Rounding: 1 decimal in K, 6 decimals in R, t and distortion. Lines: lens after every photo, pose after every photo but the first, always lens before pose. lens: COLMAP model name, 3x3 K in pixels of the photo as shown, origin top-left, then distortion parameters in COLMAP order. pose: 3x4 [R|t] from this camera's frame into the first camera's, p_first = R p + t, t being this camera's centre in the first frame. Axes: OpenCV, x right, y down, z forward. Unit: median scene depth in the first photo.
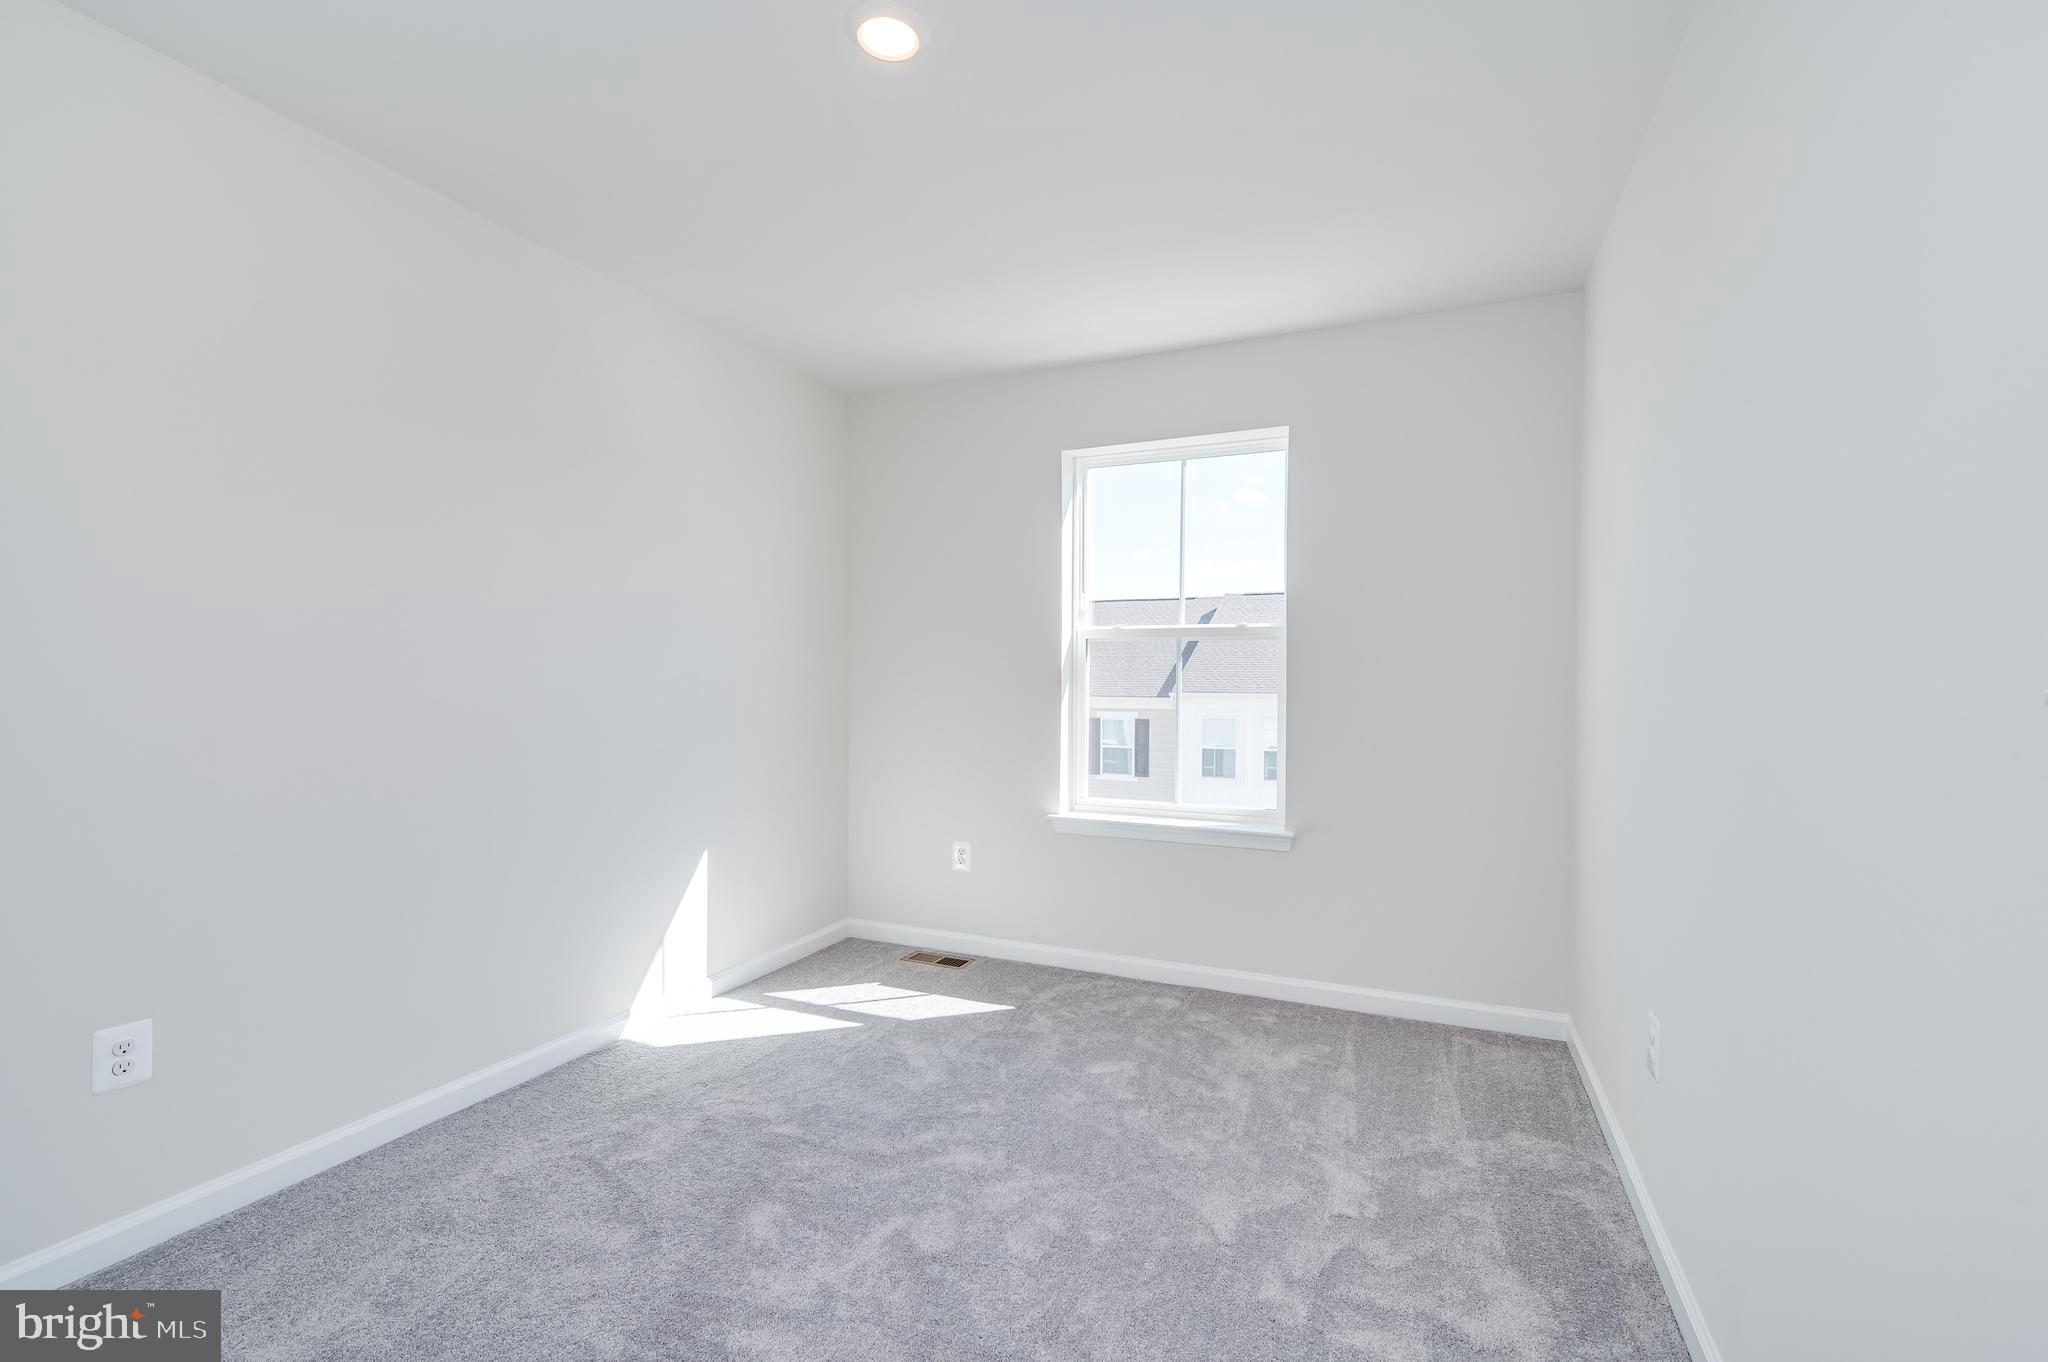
lens RADIAL K [[913.1, 0, 1036.5], [0, 913.1, 680.3], [0, 0, 1]] dist [0.000394, 0.000215]
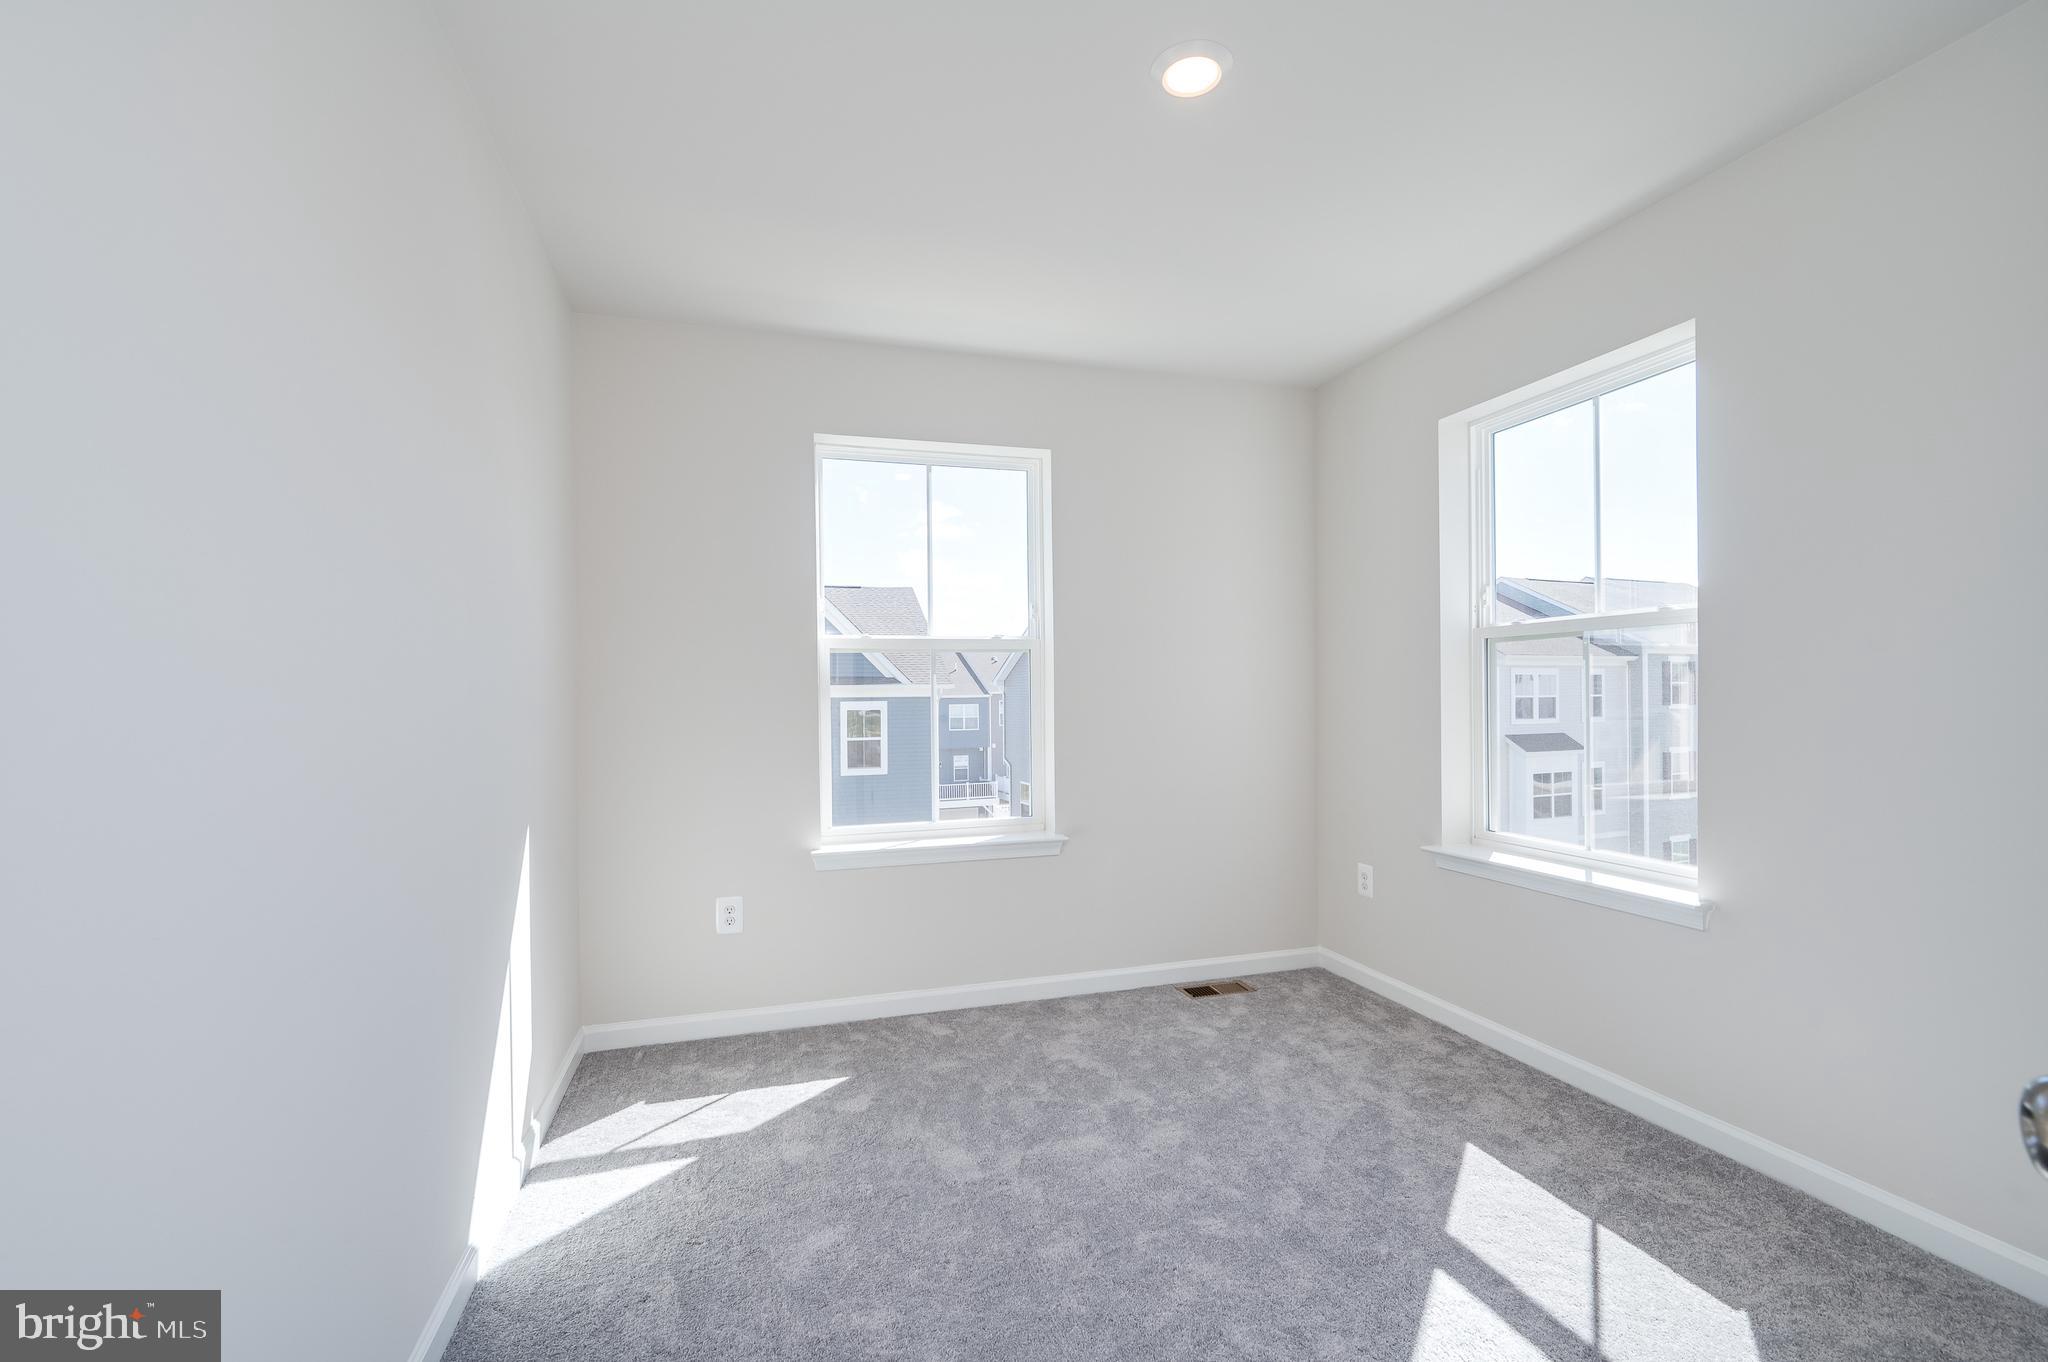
lens RADIAL K [[892.4, 0, 1024.7], [0, 892.4, 710.7], [0, 0, 1]] dist [-0.000445, 0.000044]
pose [[0.756412, -0.021177, 0.653752, -0.417219], [0.023940, 0.999702, 0.004683, 0.016131], [-0.653657, 0.012108, 0.756694, 0.247332]]
